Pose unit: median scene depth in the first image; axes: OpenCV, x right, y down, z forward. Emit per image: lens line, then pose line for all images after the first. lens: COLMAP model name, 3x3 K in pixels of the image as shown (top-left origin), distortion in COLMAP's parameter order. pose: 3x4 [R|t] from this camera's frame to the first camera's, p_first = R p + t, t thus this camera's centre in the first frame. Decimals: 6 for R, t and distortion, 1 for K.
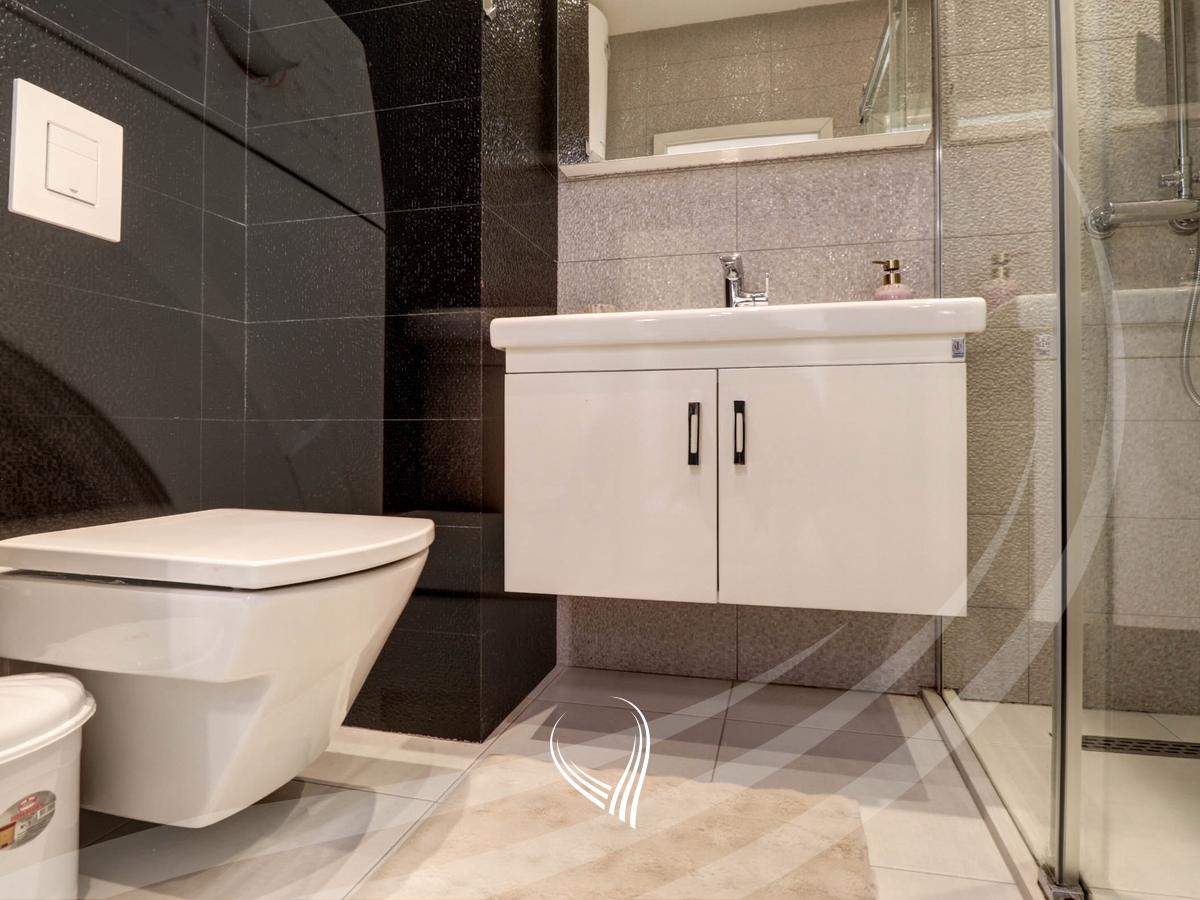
lens RADIAL K [[636.2, 0, 618.2], [0, 636.2, 430.3], [0, 0, 1]] dist [0.014466, -0.019569]
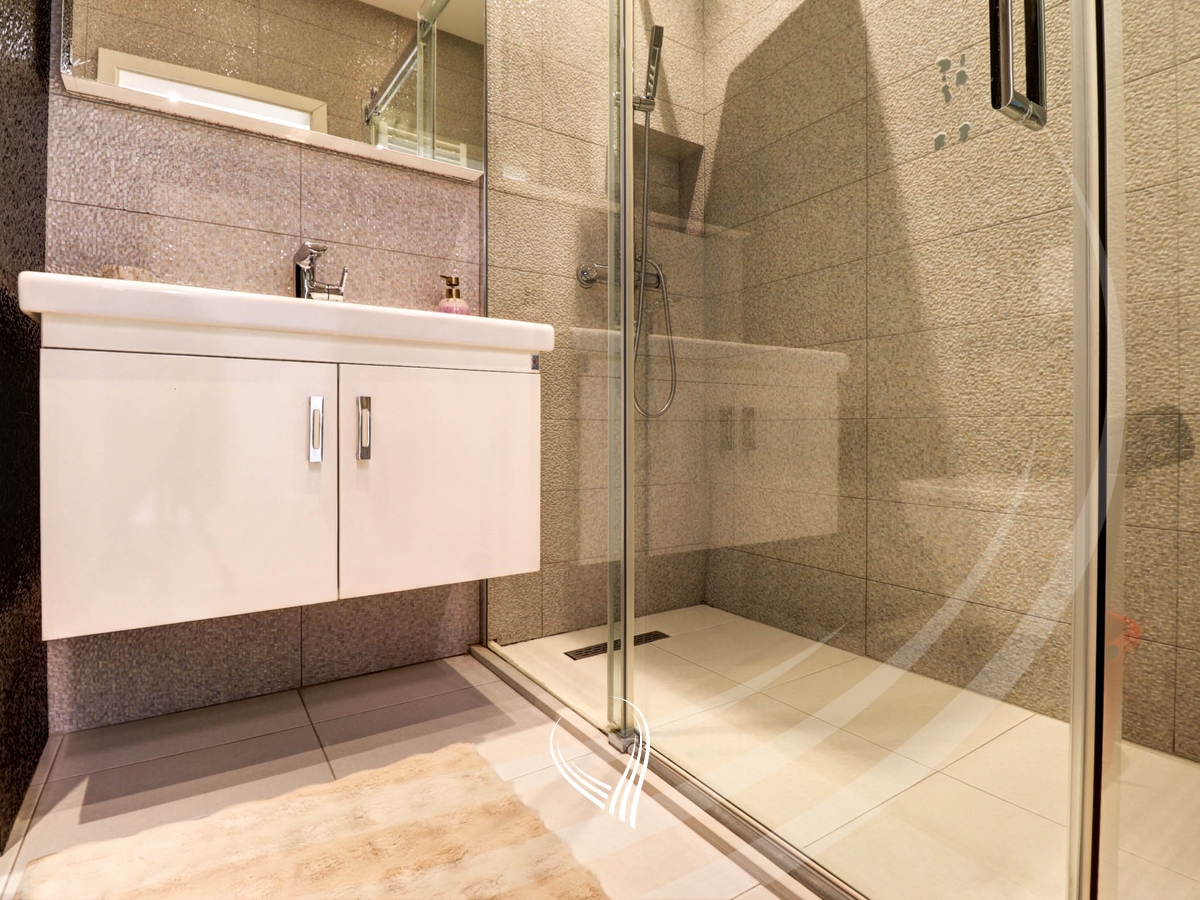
lens RADIAL K [[636.2, 0, 618.2], [0, 636.2, 430.3], [0, 0, 1]] dist [0.014466, -0.019569]
pose [[0.682564, -0.000751, 0.730826, -0.191383], [-0.005473, 0.999966, 0.006139, -0.000865], [-0.730806, -0.008190, 0.682536, 0.004255]]
